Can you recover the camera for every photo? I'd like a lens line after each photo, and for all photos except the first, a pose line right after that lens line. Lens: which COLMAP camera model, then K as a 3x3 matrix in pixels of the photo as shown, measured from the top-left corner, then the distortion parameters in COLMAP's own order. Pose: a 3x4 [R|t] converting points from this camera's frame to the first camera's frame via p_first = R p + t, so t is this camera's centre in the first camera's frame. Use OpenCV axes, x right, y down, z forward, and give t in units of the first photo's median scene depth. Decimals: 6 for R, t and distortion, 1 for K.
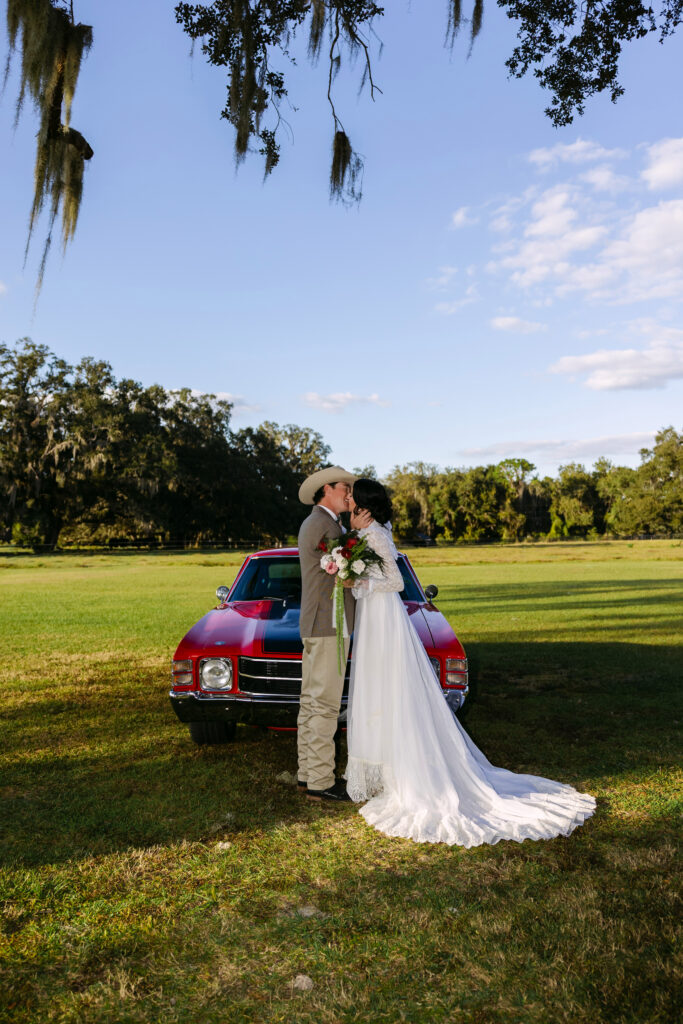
lens RADIAL K [[1049.4, 0, 306.3], [0, 1049.4, 509.4], [0, 0, 1]] dist [-0.006919, 0.091746]
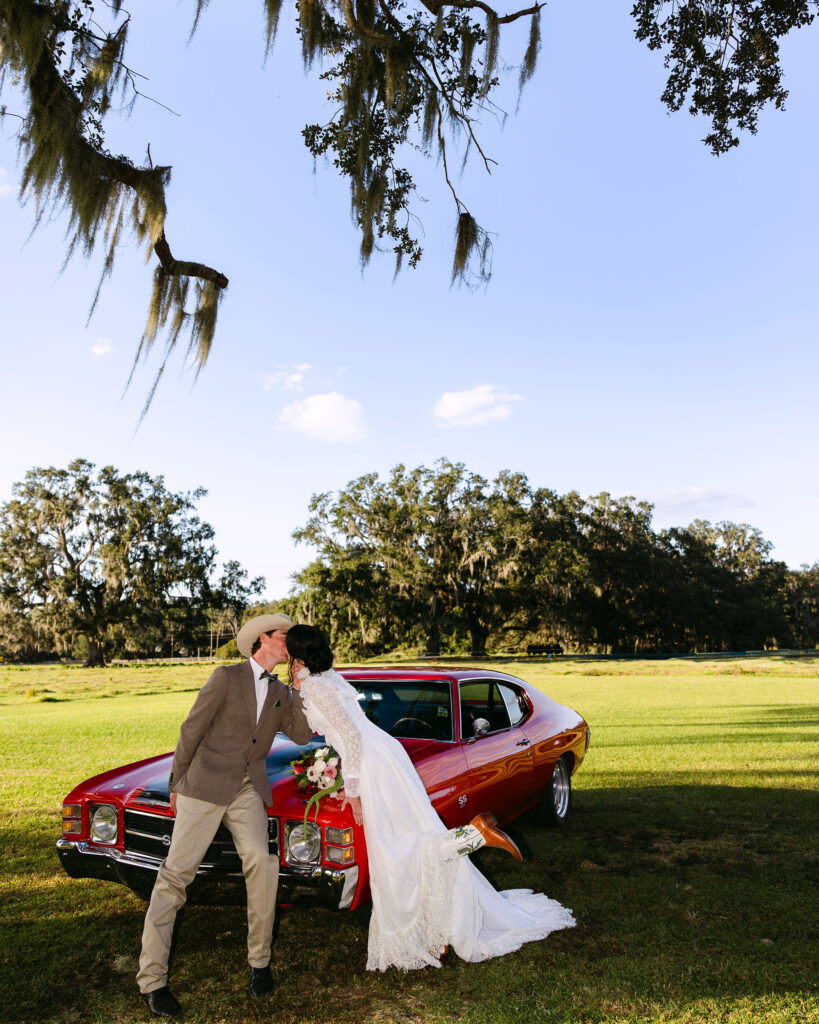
lens RADIAL K [[981.3, 0, 380.4], [0, 981.3, 490.9], [0, 0, 1]] dist [0.005140, -0.004701]
pose [[0.887697, -0.078772, -0.453640, 0.130254], [0.022902, 0.991591, -0.127369, -0.002810], [0.459859, 0.102676, 0.882036, 0.085933]]
